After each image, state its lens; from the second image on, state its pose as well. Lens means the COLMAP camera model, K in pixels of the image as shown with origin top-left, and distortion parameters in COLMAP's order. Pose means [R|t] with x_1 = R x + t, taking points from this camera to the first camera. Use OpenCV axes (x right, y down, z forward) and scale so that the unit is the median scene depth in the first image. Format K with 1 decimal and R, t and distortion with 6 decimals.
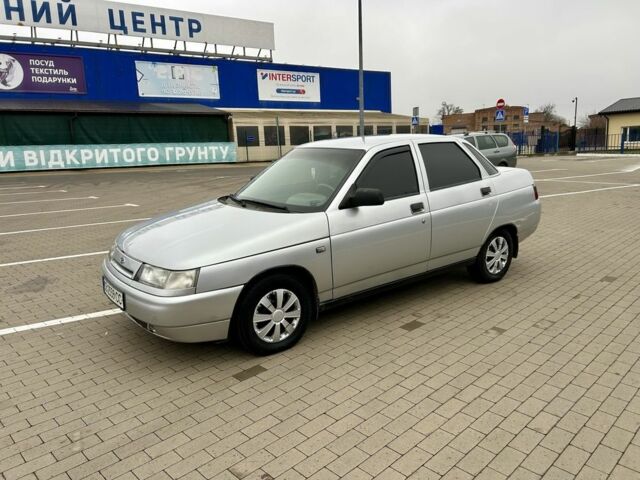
lens RADIAL K [[482.1, 0, 320.7], [0, 482.1, 240.0], [0, 0, 1]] dist [0.053708, -0.057932]
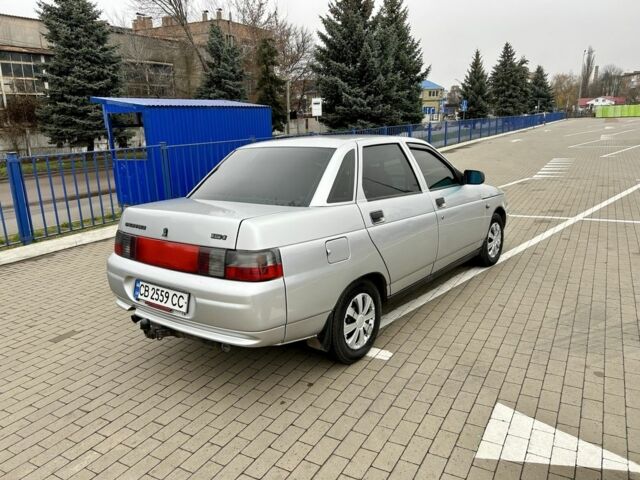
lens RADIAL K [[482.1, 0, 318.4], [0, 482.1, 240.4], [0, 0, 1]] dist [0.053708, -0.057932]
pose [[-0.963302, 0.126405, -0.236794, 0.401332], [0.014354, 0.905171, 0.424805, -0.445943], [0.268037, 0.405816, -0.873767, 1.960901]]
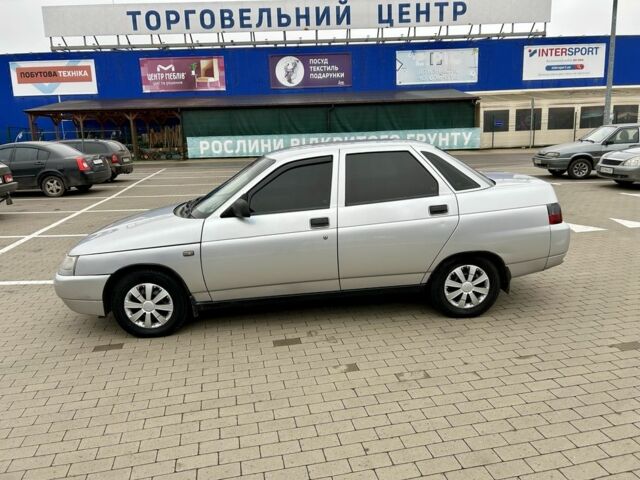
lens RADIAL K [[482.1, 0, 320.7], [0, 482.1, 237.2], [0, 0, 1]] dist [0.053708, -0.057932]
pose [[0.840774, 0.111144, -0.529855, 0.640492], [-0.095918, 0.993798, 0.056259, -0.082868], [0.532821, 0.003522, 0.846221, 0.179168]]
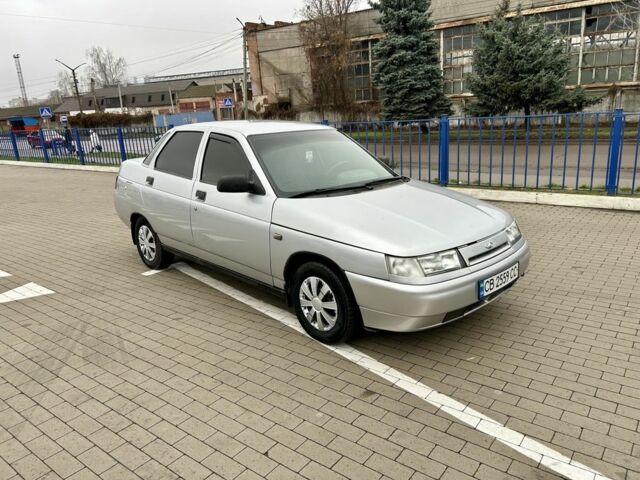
lens RADIAL K [[482.1, 0, 317.0], [0, 482.1, 237.9], [0, 0, 1]] dist [0.053708, -0.057932]
pose [[-0.126546, -0.221056, 0.967016, -0.982317], [0.245821, 0.937457, 0.246467, -0.216877], [-0.961019, 0.268903, -0.064291, 1.066438]]
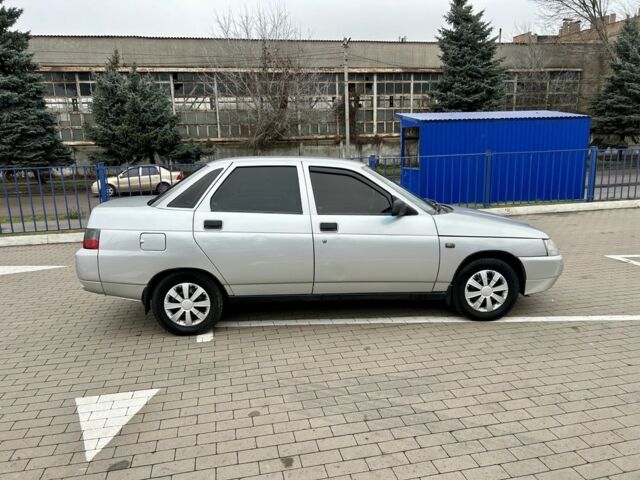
lens RADIAL K [[482.1, 0, 319.0], [0, 482.1, 237.9], [0, 0, 1]] dist [0.053708, -0.057932]
pose [[-0.839446, -0.054251, 0.540728, -0.525115], [0.154723, 0.929967, 0.333500, -0.409027], [-0.520952, 0.363619, -0.772263, 1.921988]]
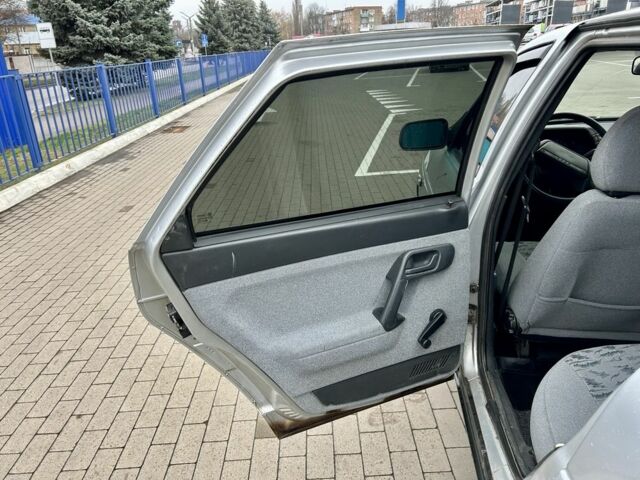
lens RADIAL K [[482.1, 0, 317.3], [0, 482.1, 238.5], [0, 0, 1]] dist [0.053708, -0.057932]
pose [[-0.695783, 0.325330, -0.640349, 0.502722], [-0.066360, 0.858607, 0.508321, -0.224312], [0.715180, 0.396175, -0.575815, 1.058791]]
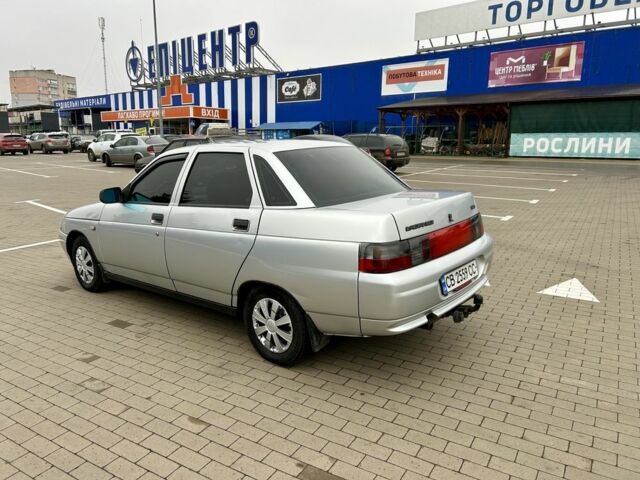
lens RADIAL K [[482.1, 0, 316.4], [0, 482.1, 241.2], [0, 0, 1]] dist [0.053708, -0.057932]
pose [[0.235434, 0.229594, -0.944382, 1.079028], [-0.194462, 0.963175, 0.185684, -0.238559], [0.952237, 0.139930, 0.271412, 0.945720]]
